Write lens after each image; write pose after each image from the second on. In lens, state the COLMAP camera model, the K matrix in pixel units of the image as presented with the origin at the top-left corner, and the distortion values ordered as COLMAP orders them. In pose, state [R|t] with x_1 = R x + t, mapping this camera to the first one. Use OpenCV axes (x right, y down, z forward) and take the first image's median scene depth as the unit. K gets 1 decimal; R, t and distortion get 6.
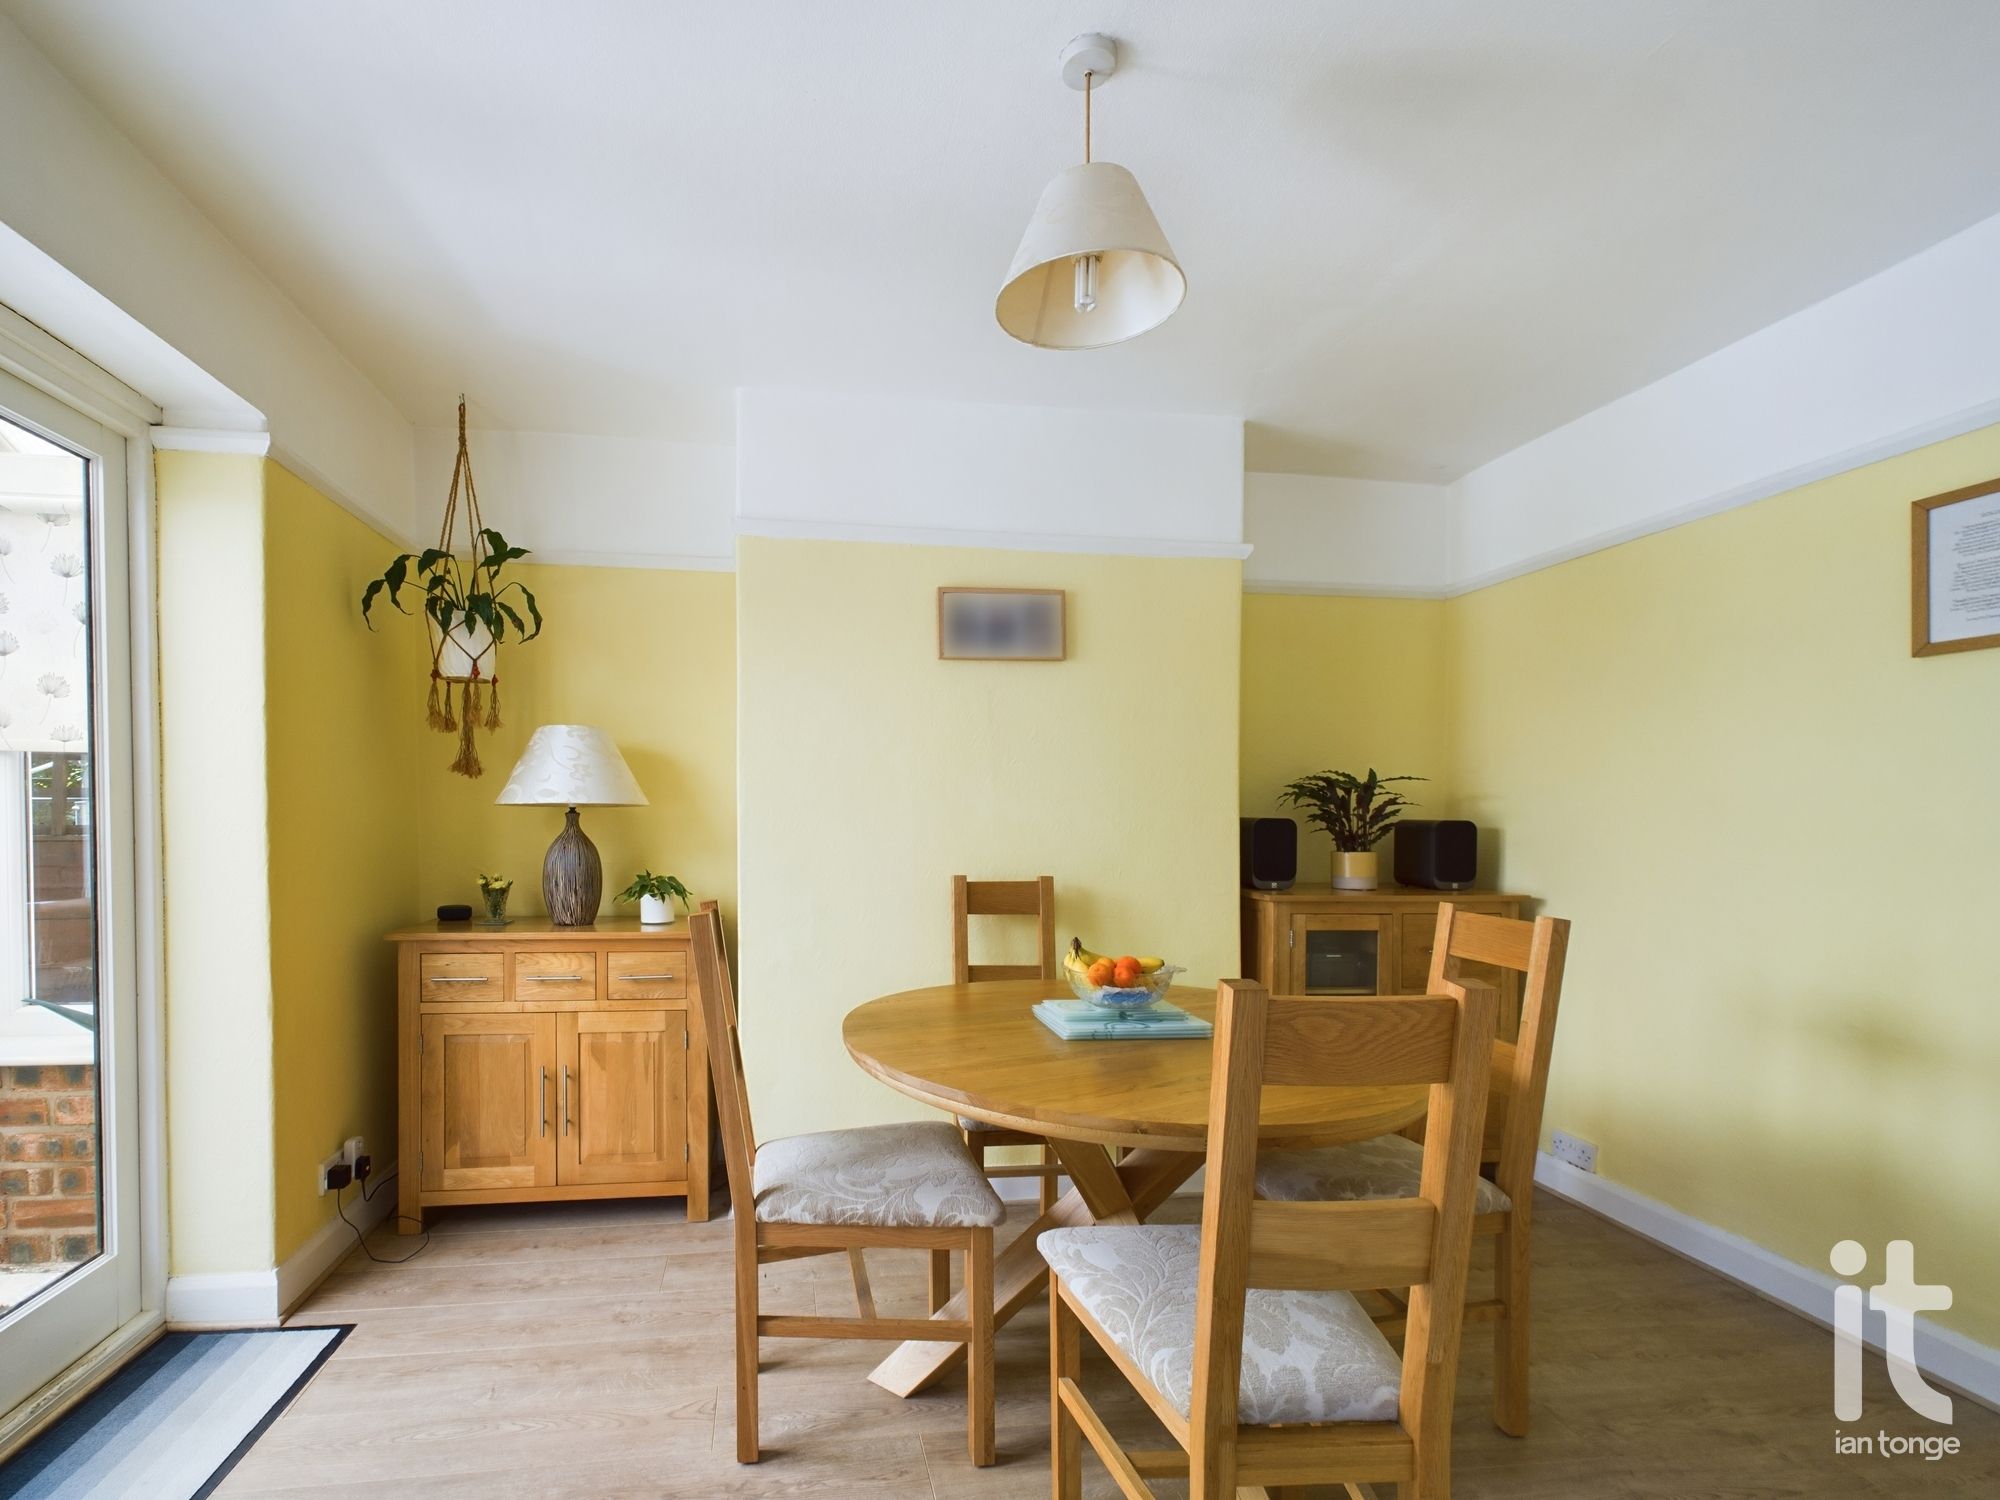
lens RADIAL K [[1383.5, 0, 993.1], [0, 1383.5, 881.4], [0, 0, 1]] dist [0.011860, -0.005361]
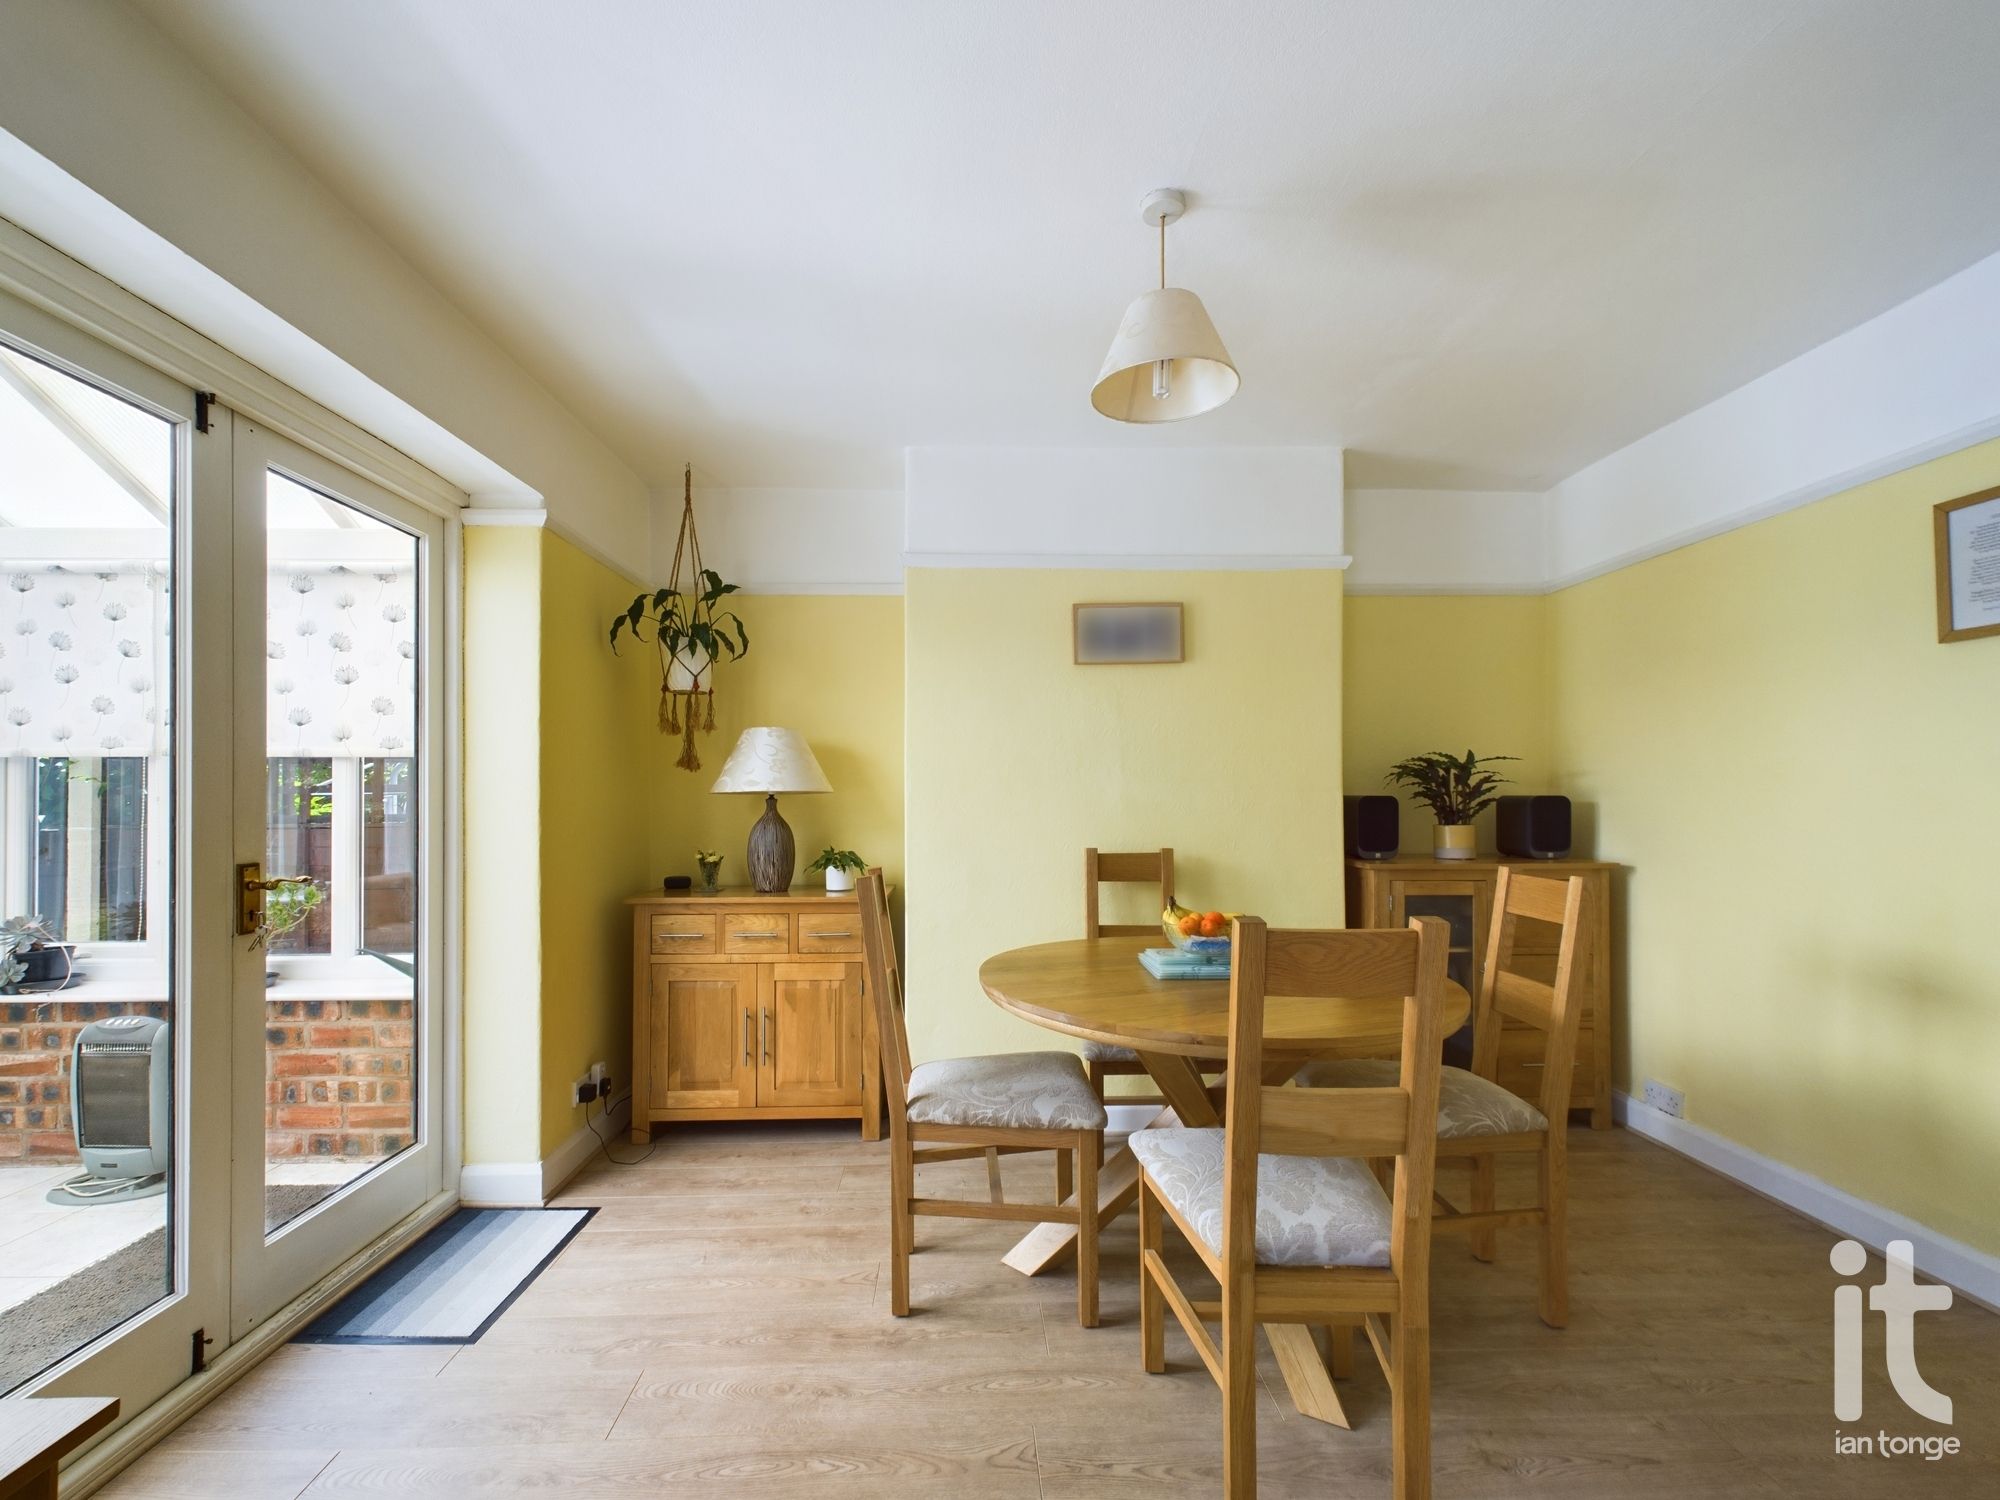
lens RADIAL K [[1383.5, 0, 1007.6], [0, 1383.5, 757.1], [0, 0, 1]] dist [0.011860, -0.005361]
pose [[0.991199, -0.017451, -0.131227, 0.071794], [0.007242, 0.996937, -0.077873, 0.011468], [0.132184, 0.076237, 0.988289, -0.204214]]
